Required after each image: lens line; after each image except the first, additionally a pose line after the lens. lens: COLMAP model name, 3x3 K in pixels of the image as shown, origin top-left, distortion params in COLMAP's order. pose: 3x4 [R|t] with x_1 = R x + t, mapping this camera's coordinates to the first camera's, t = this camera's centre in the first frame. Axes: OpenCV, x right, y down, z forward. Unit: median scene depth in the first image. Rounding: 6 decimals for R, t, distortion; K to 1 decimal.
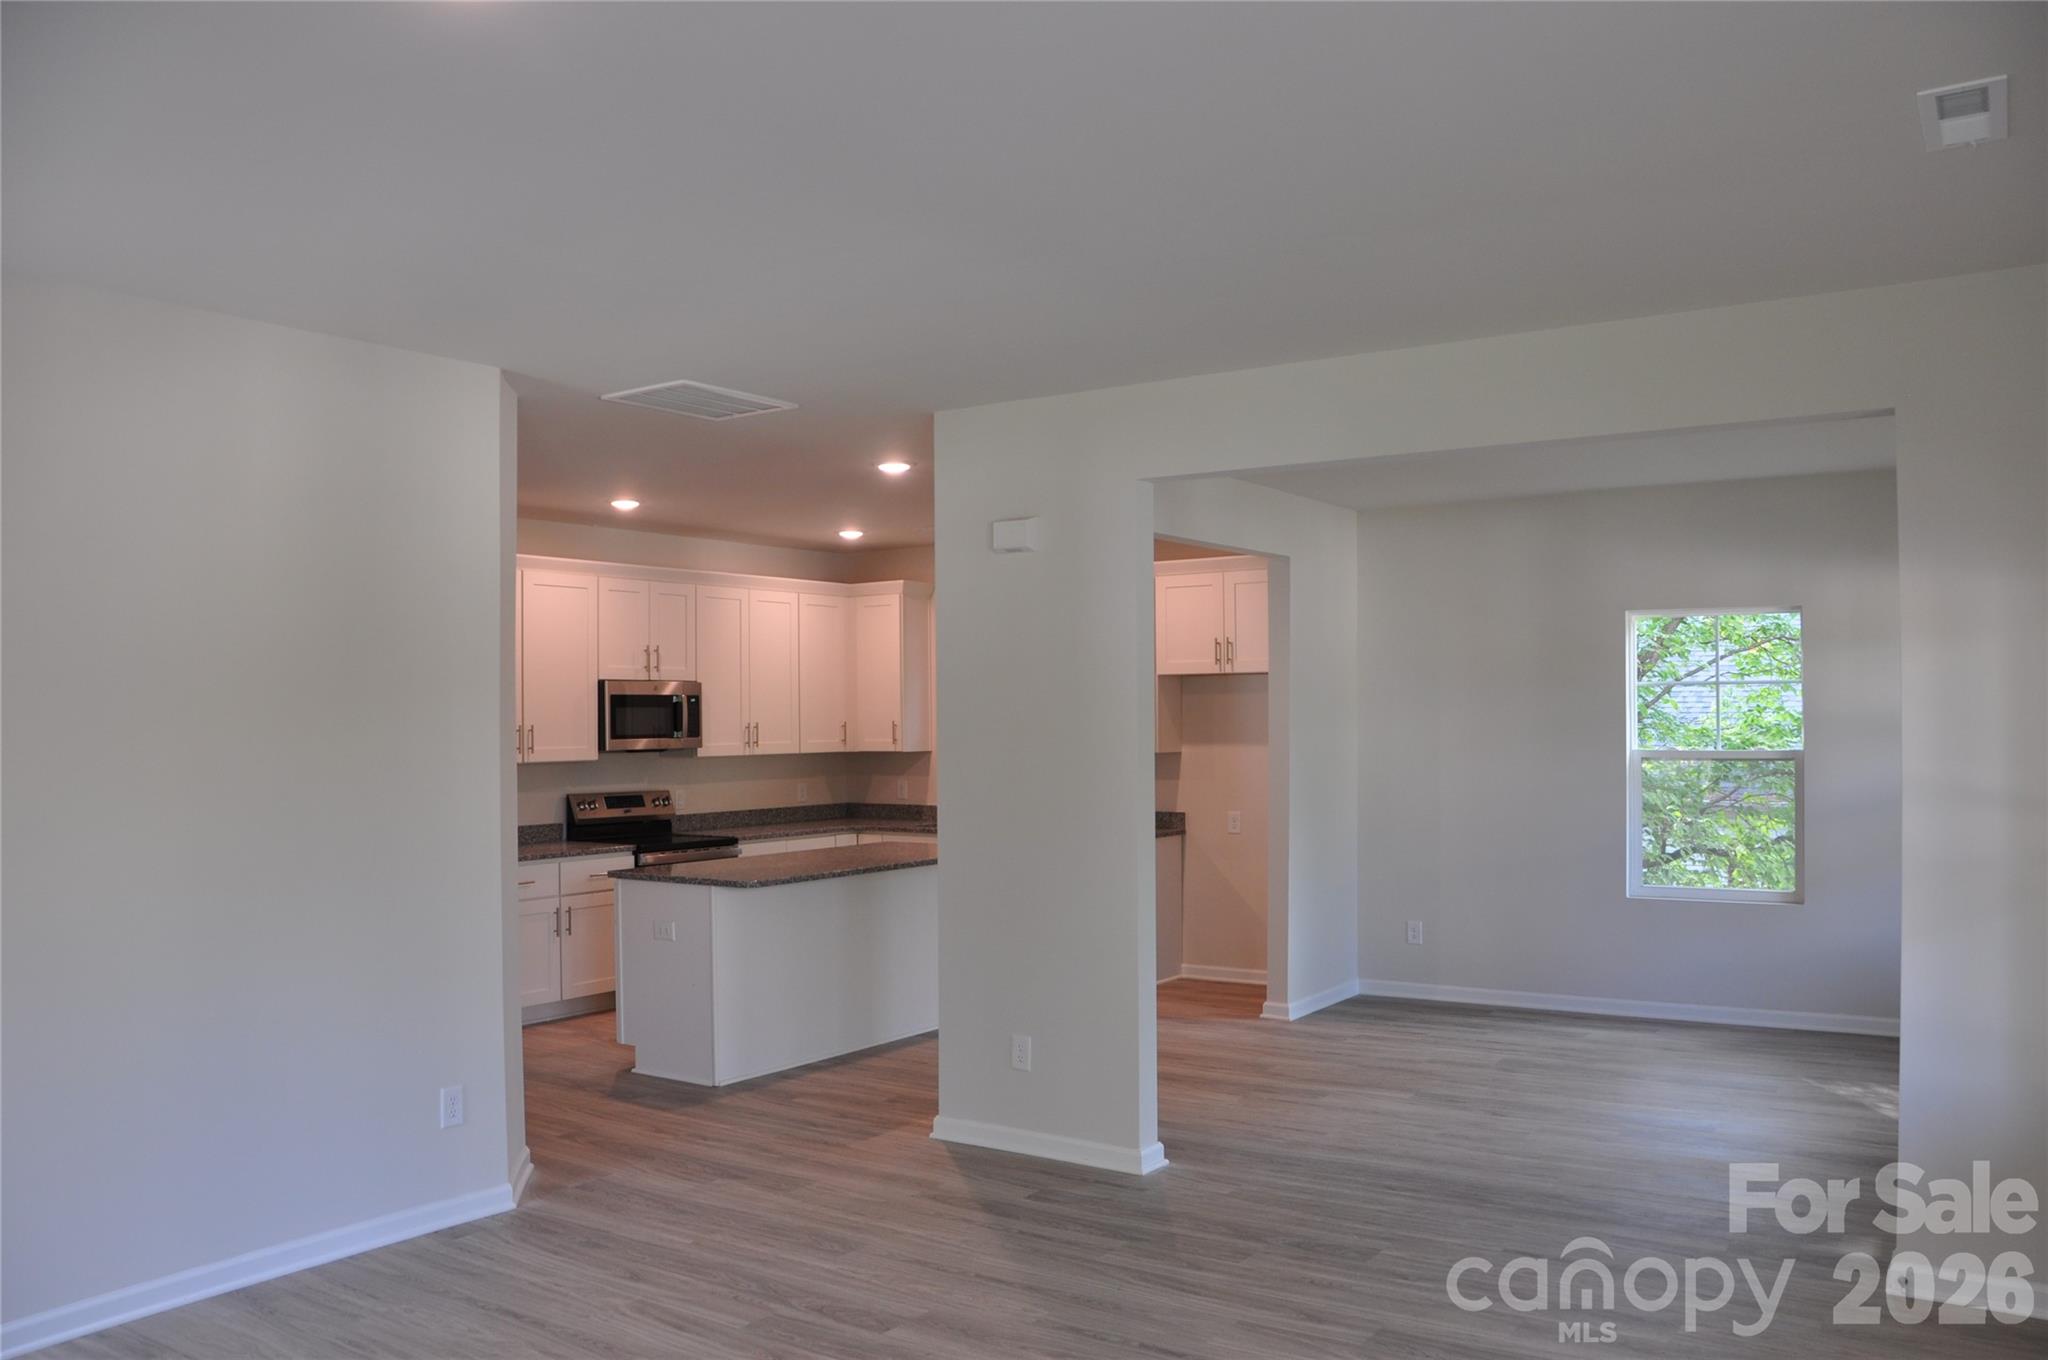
lens RADIAL K [[1596.6, 0, 1024.0], [0, 1596.6, 680.0], [0, 0, 1]] dist [-0.157380, -0.001193]
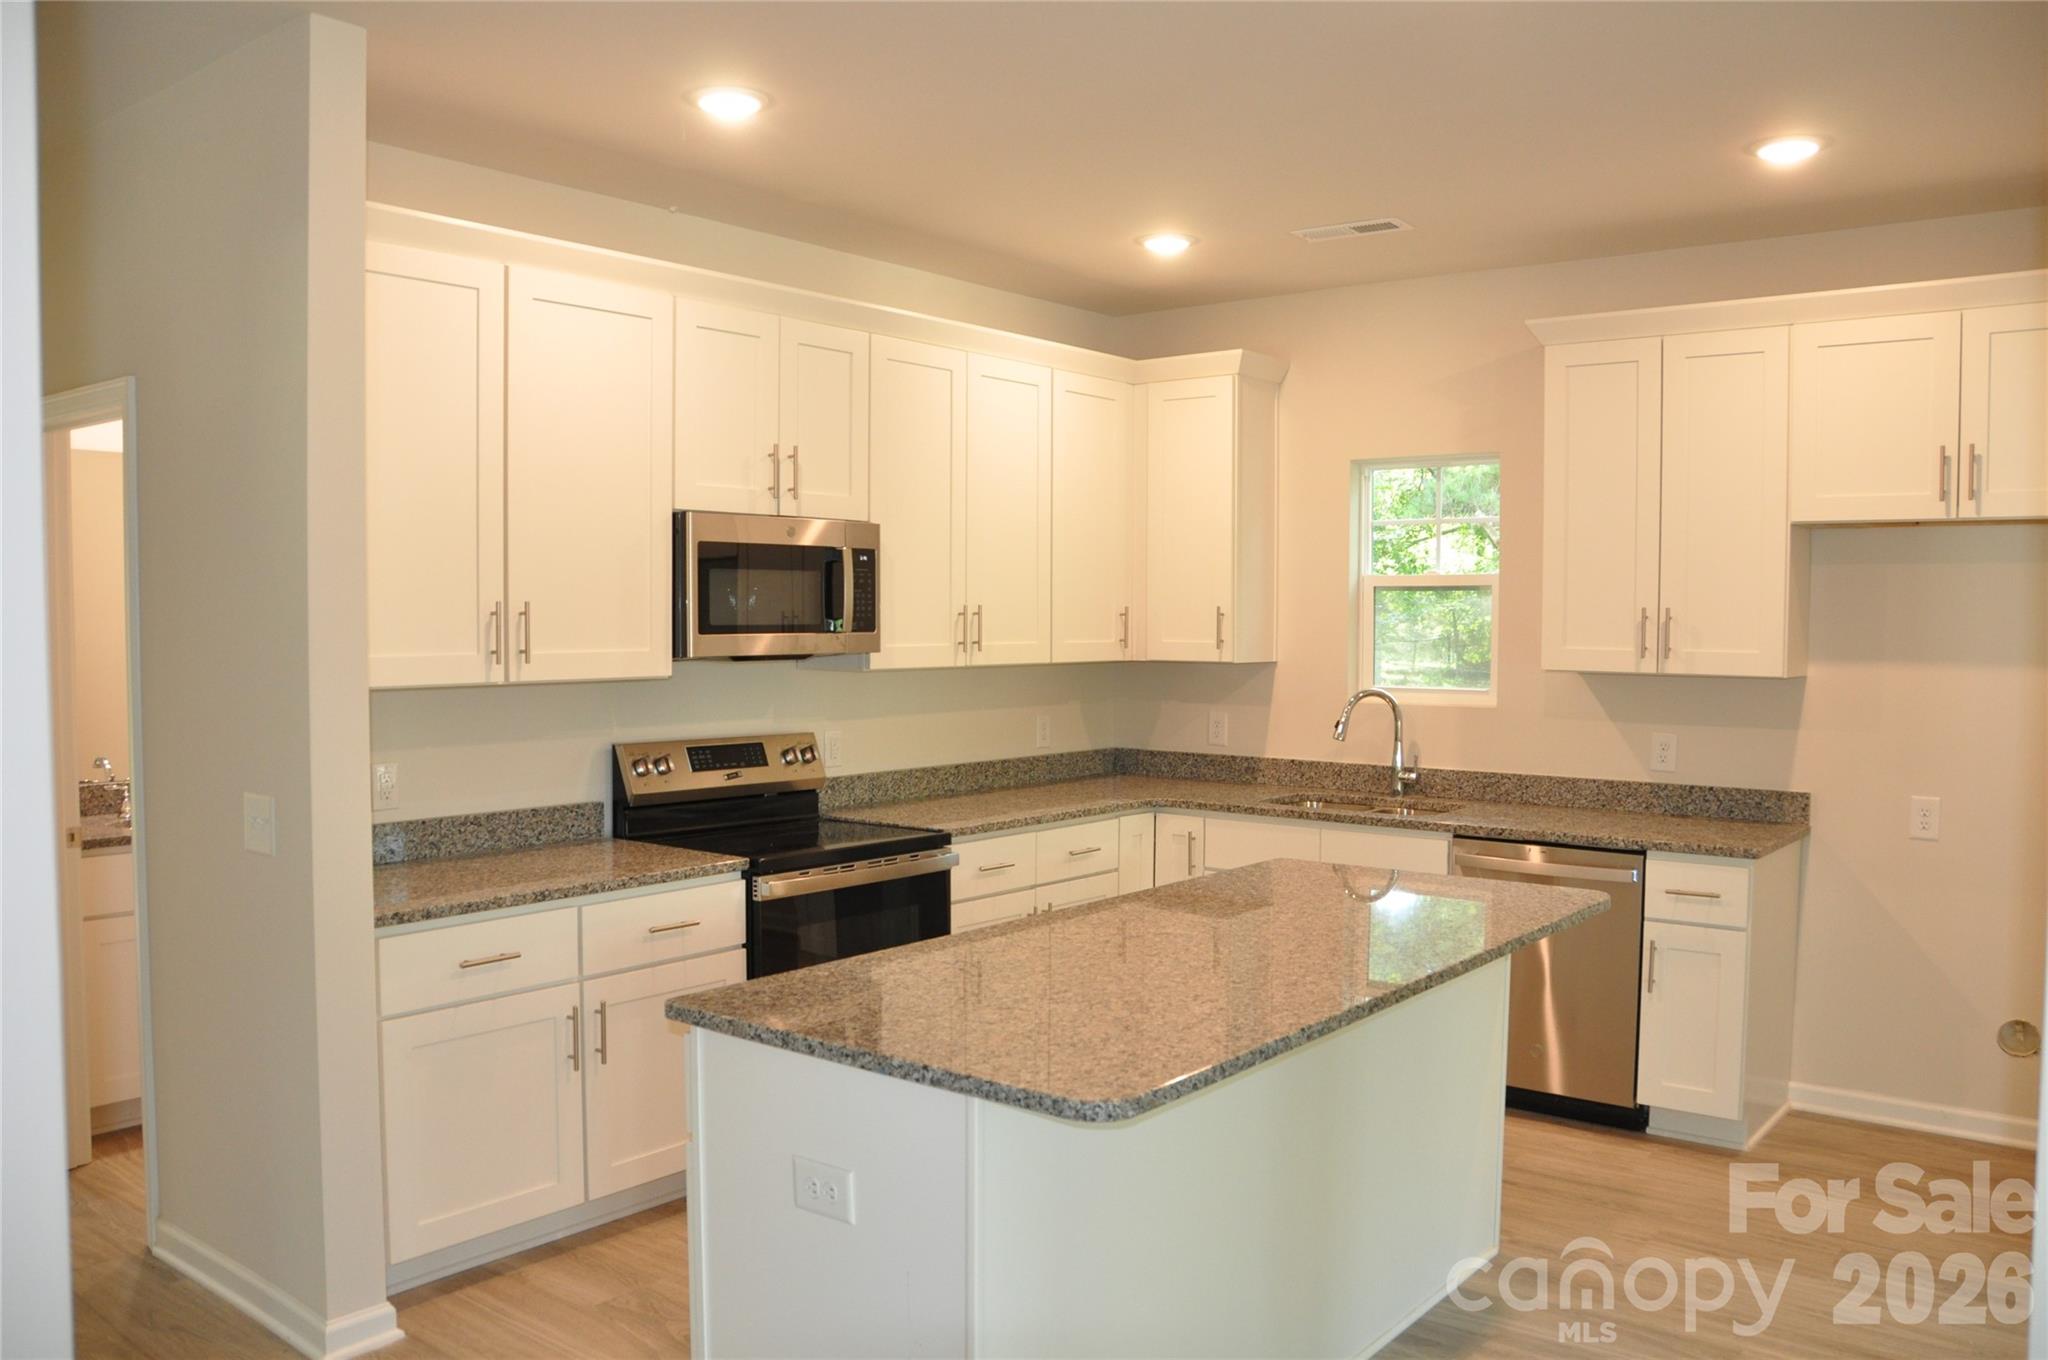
lens RADIAL K [[1596.6, 0, 1024.0], [0, 1596.6, 680.0], [0, 0, 1]] dist [-0.157380, -0.001193]
pose [[0.997053, 0.017301, -0.074742, -0.121408], [-0.012436, 0.997803, 0.065075, 0.018077], [0.075703, -0.063954, 0.995077, 0.505569]]
